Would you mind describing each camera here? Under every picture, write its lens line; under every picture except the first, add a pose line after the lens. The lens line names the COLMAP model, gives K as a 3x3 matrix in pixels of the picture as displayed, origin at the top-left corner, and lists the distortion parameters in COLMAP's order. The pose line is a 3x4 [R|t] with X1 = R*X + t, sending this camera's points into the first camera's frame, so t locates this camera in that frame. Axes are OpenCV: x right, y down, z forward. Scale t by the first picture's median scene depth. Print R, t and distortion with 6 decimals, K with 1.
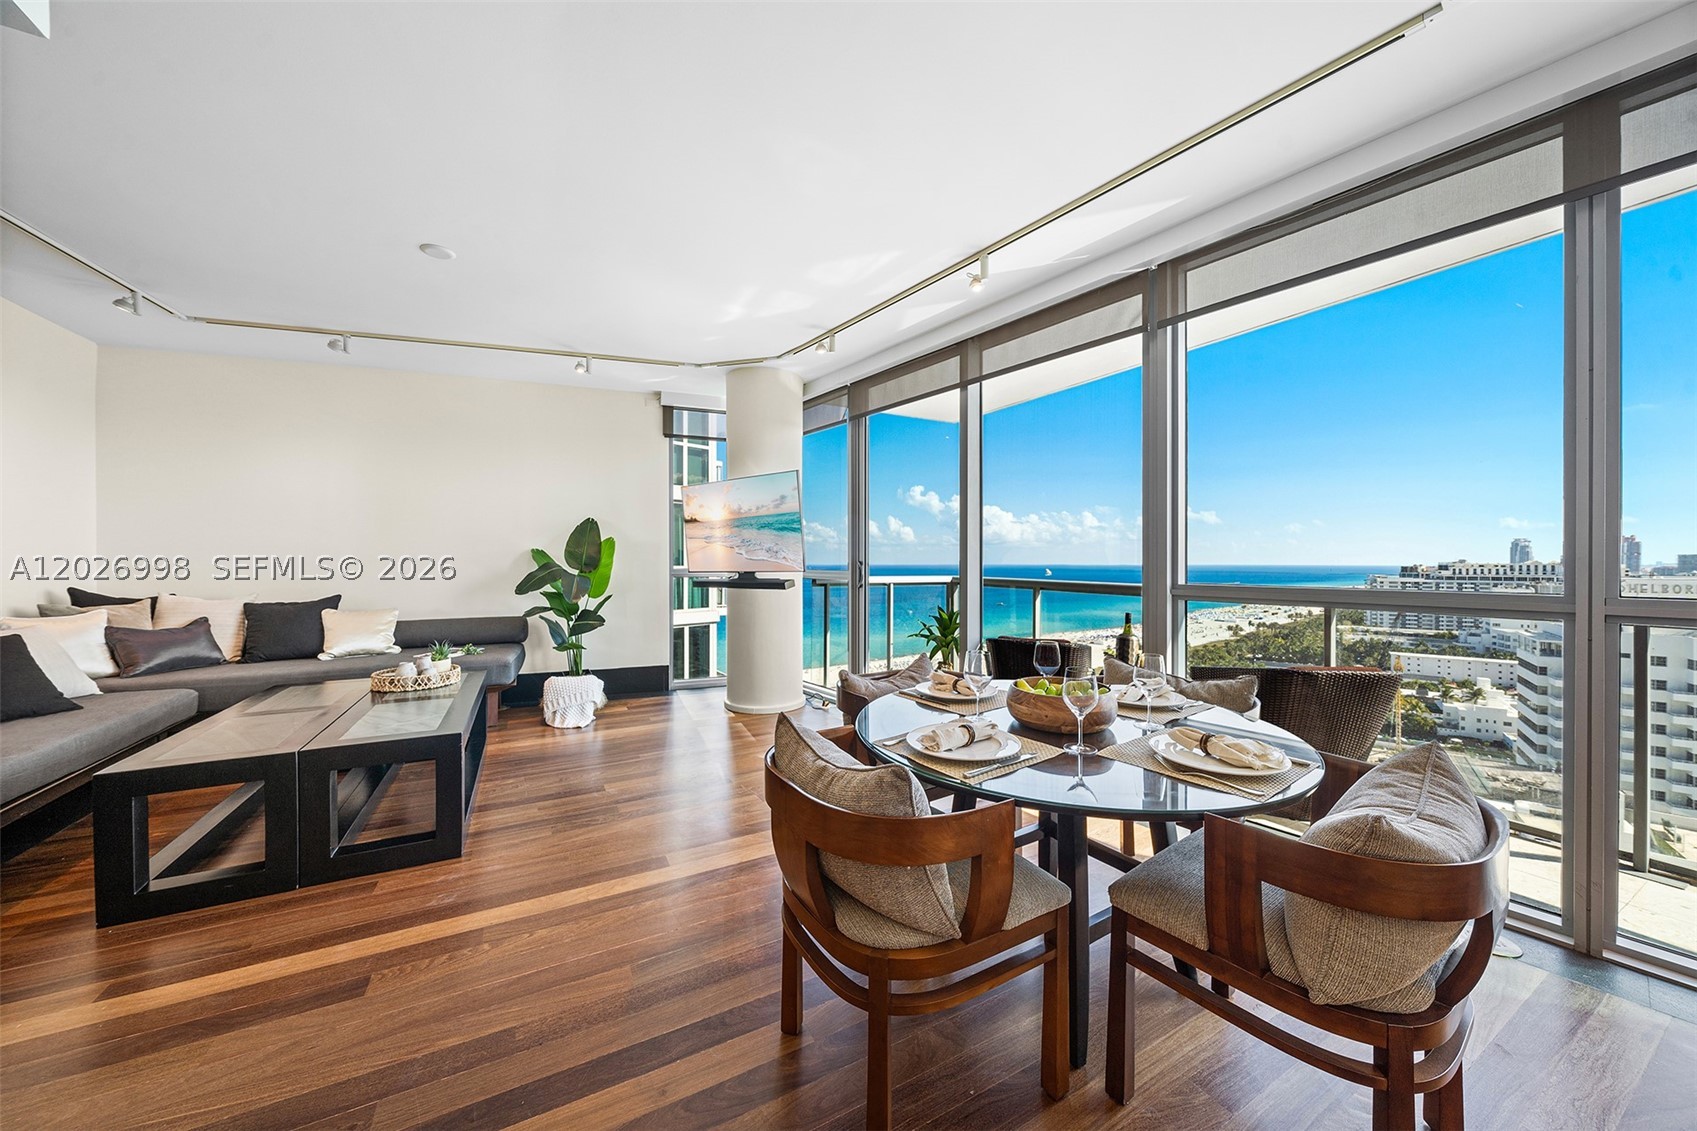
lens RADIAL K [[586.9, 0, 834.5], [0, 586.9, 561.9], [0, 0, 1]] dist [-0.002373, -0.000078]
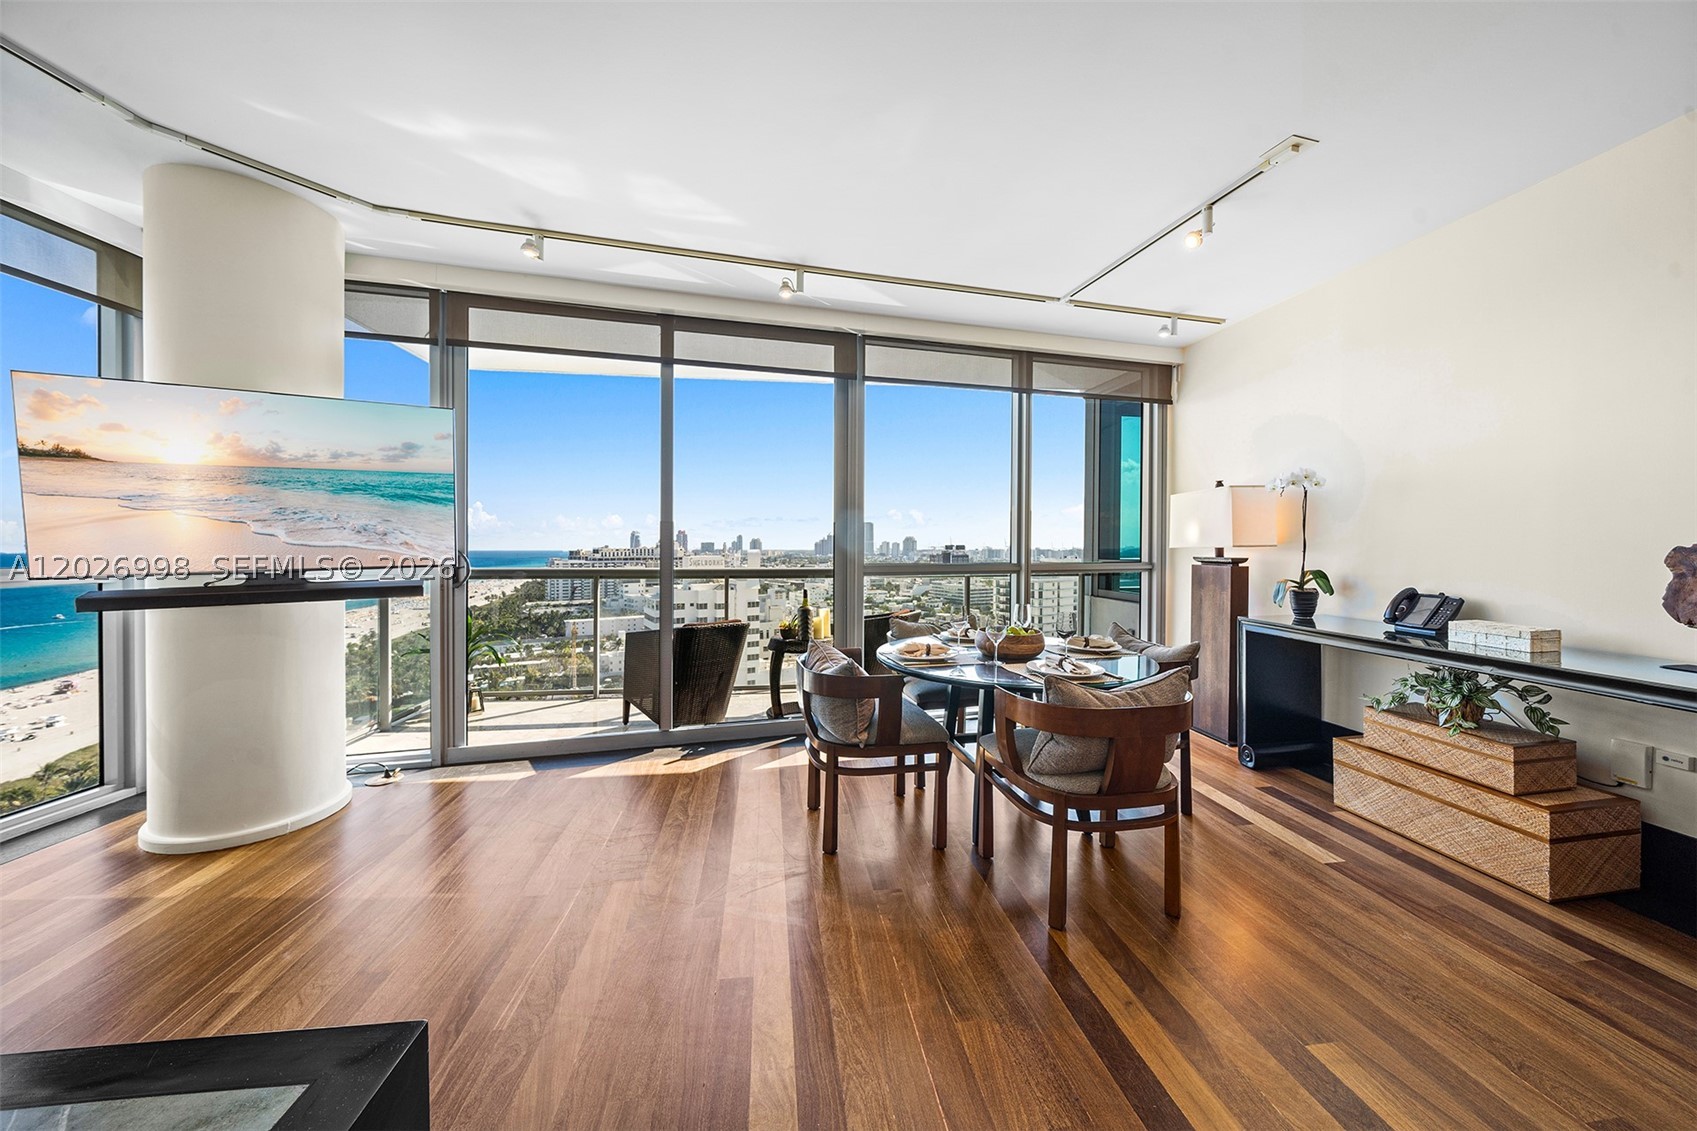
lens RADIAL K [[587.9, 0, 852.0], [0, 587.9, 543.6], [0, 0, 1]] dist [-0.007101, -0.000088]
pose [[0.346436, 0.003934, 0.938066, -0.480094], [0.002573, 0.999983, -0.005143, -0.002699], [-0.938070, 0.004195, 0.346420, 0.337853]]
